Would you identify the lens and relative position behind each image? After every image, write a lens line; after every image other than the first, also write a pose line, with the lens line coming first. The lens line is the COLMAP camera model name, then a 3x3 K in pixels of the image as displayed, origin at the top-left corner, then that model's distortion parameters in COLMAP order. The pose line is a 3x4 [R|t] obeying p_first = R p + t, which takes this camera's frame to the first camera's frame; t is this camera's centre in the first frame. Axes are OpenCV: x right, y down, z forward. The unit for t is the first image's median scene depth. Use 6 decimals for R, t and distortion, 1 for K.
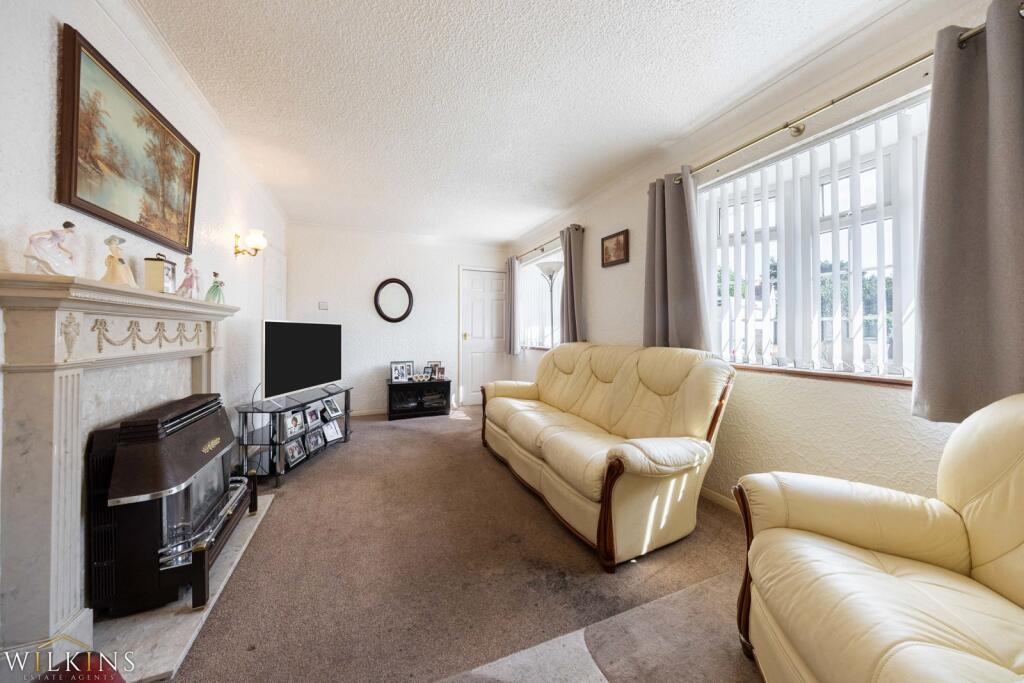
lens RADIAL K [[336.9, 0, 509.8], [0, 336.9, 334.4], [0, 0, 1]] dist [-0.001770, -0.000109]
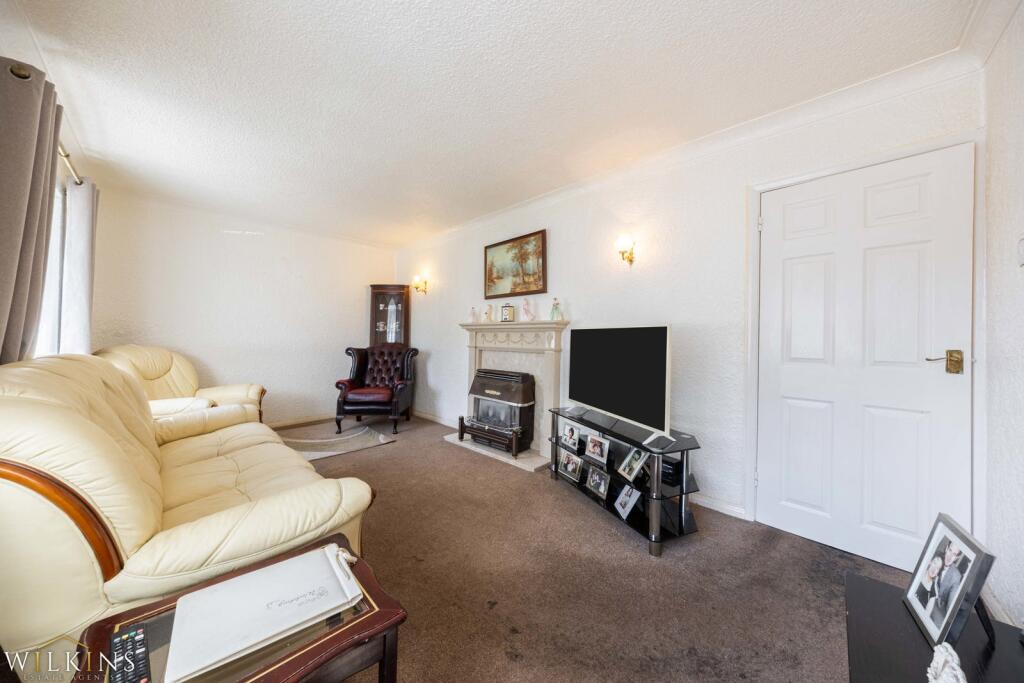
lens RADIAL K [[336.9, 0, 509.8], [0, 336.9, 334.4], [0, 0, 1]] dist [-0.001770, -0.000109]
pose [[-0.915498, -0.016163, -0.401999, -0.076149], [-0.016313, 0.999862, -0.003050, -0.013343], [0.401993, 0.003765, -0.915635, 1.580713]]
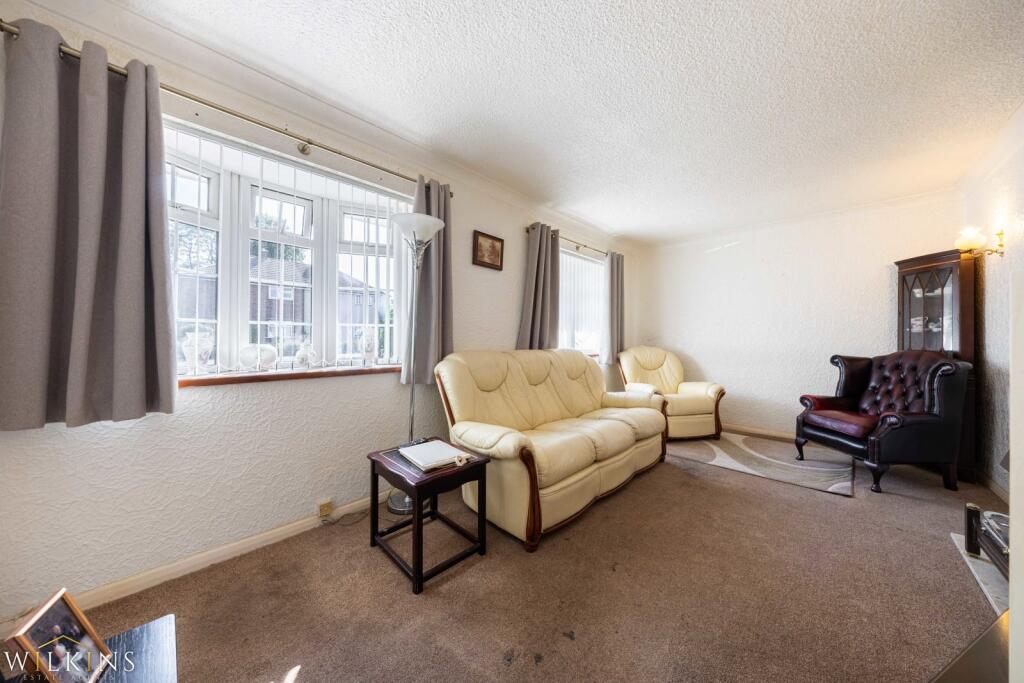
lens RADIAL K [[336.9, 0, 509.8], [0, 336.9, 334.4], [0, 0, 1]] dist [-0.001770, -0.000109]
pose [[-0.382468, 0.005258, 0.923954, -0.624593], [-0.000611, 0.999982, -0.005944, -0.009758], [-0.923968, -0.002838, -0.382458, 1.366152]]
